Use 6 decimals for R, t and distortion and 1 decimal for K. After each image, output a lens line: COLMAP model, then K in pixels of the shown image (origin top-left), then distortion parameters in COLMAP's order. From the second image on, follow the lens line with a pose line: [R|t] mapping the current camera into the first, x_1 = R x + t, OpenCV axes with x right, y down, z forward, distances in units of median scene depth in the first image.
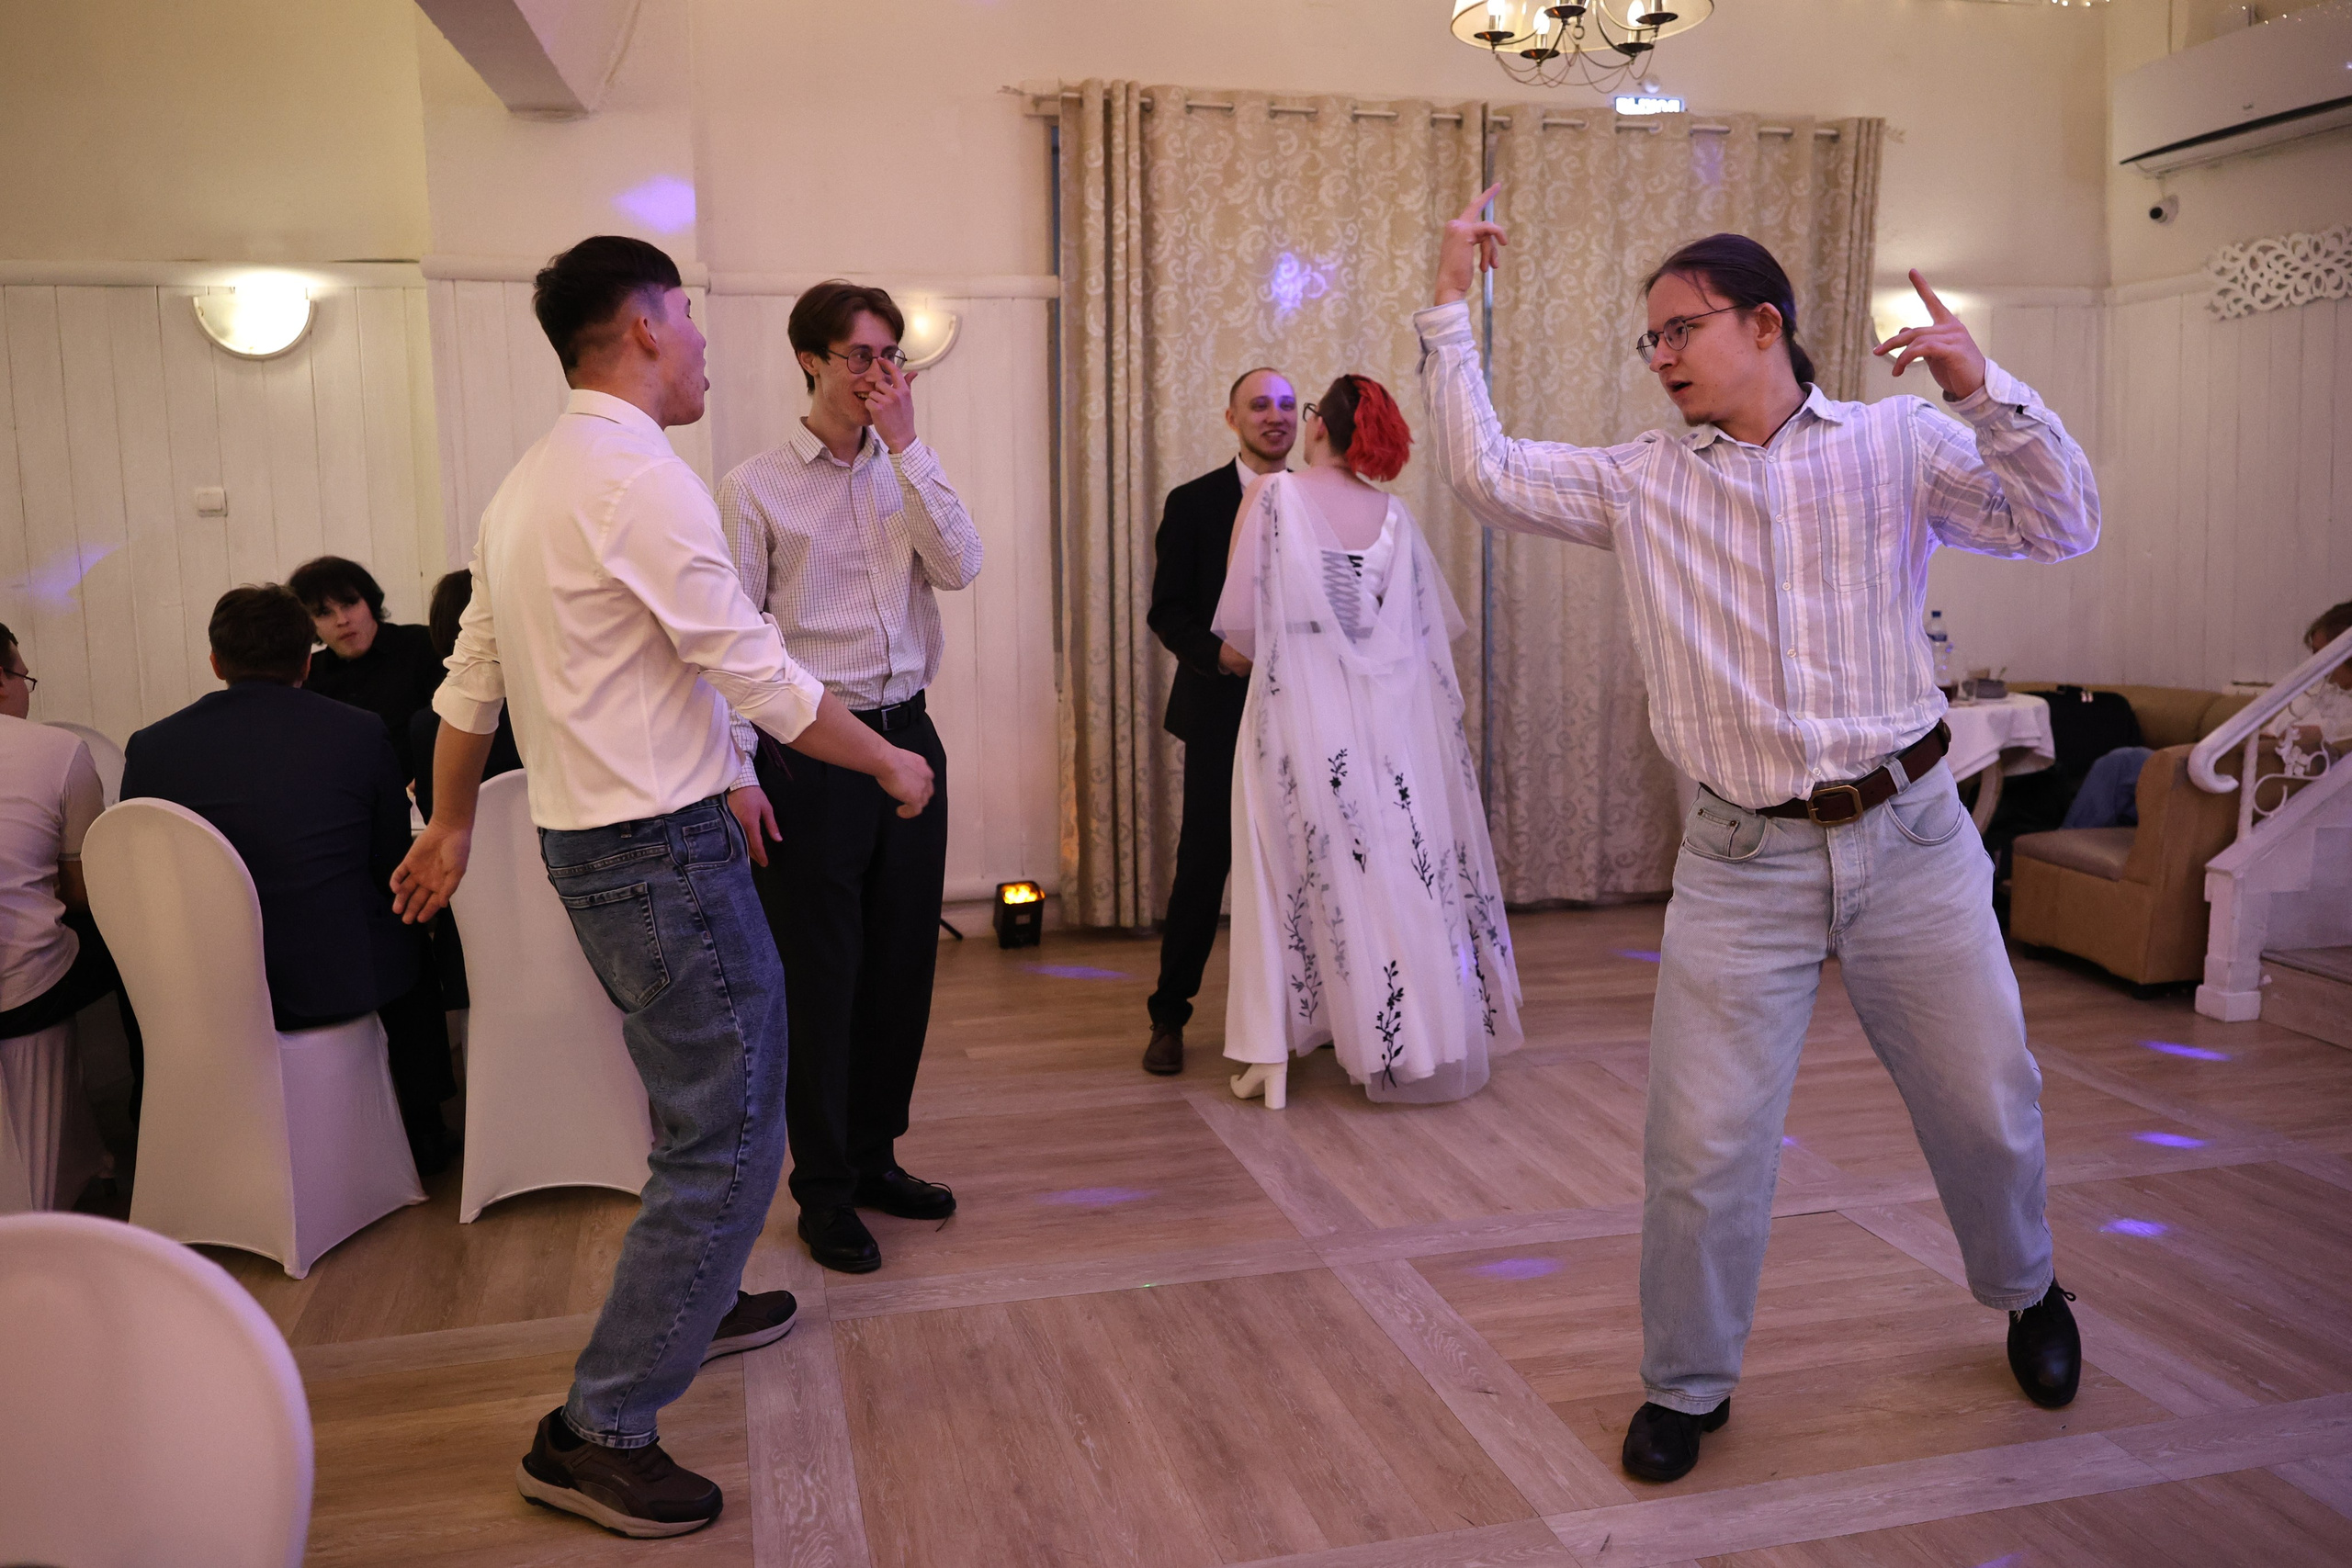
lens RADIAL K [[1963.6, 0, 1172.8], [0, 1963.6, 787.8], [0, 0, 1]] dist [0.013595, -0.001159]
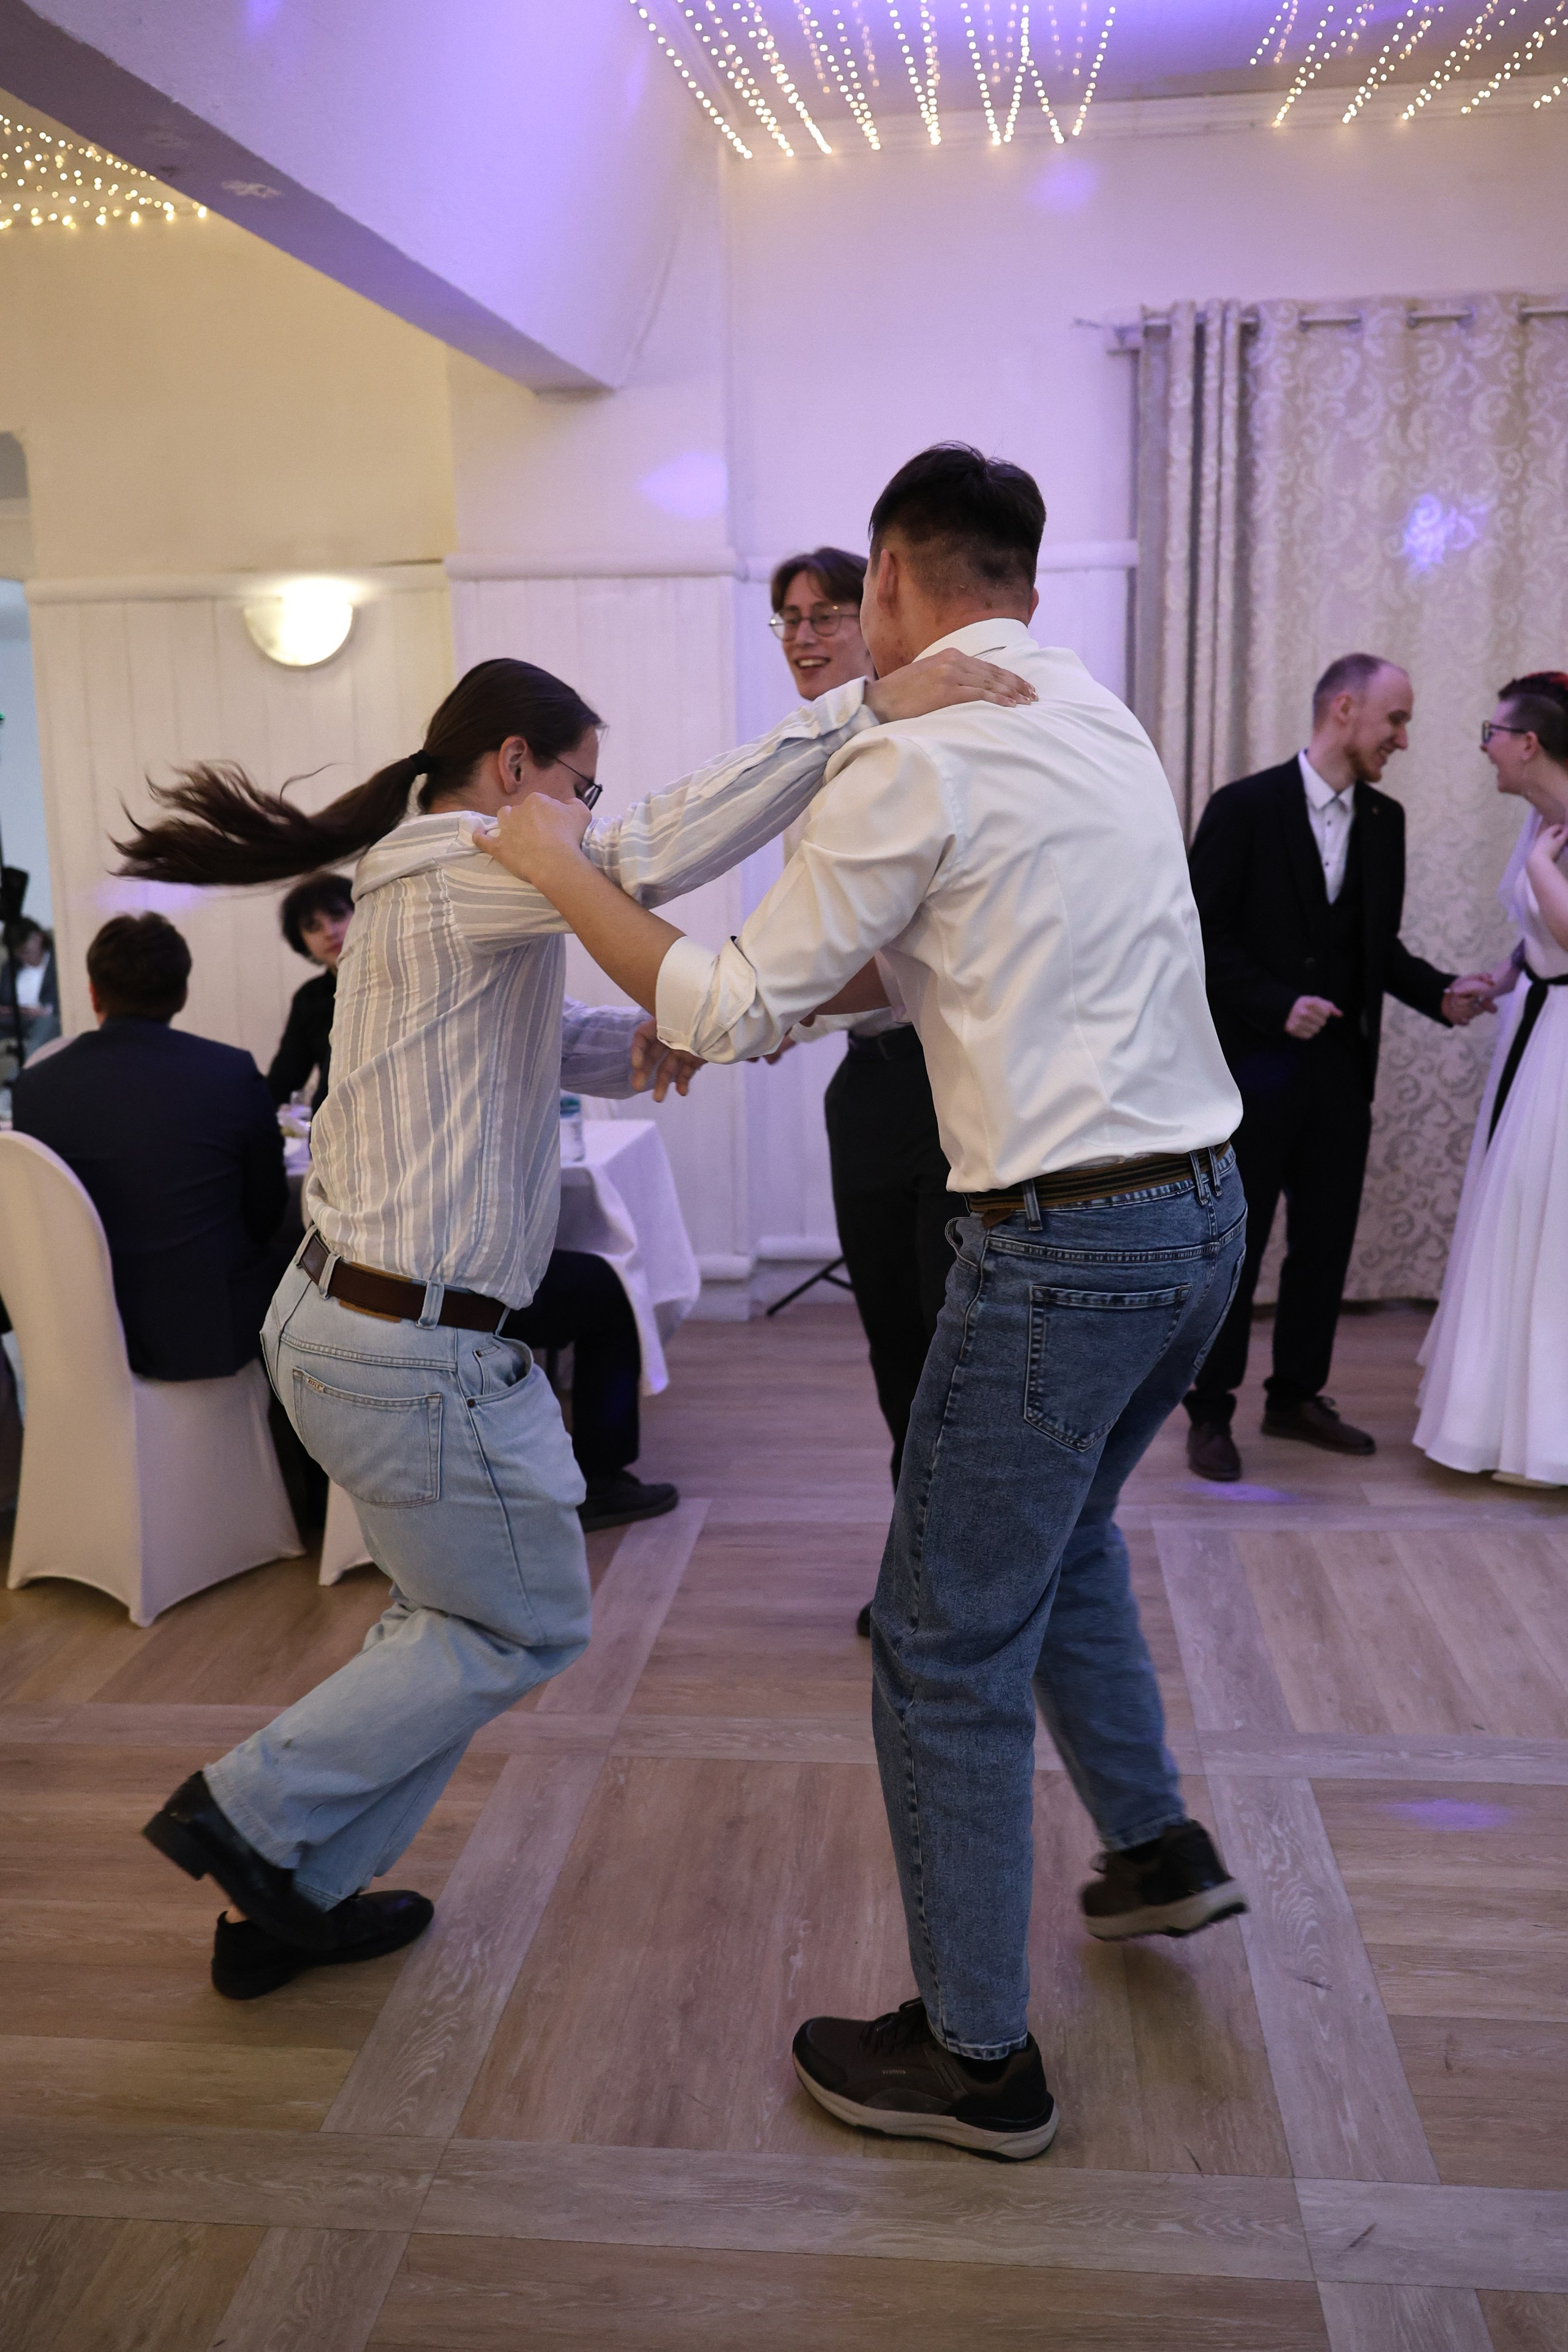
lens RADIAL K [[2096.1, 0, 782.0], [0, 2096.1, 1166.2], [0, 0, 1]] dist [0.020133, 0.005369]
pose [[0.936877, 0.051252, -0.345881, 0.126168], [-0.038493, 0.998305, 0.043662, -0.023088], [0.347533, -0.027592, 0.937262, 0.084935]]
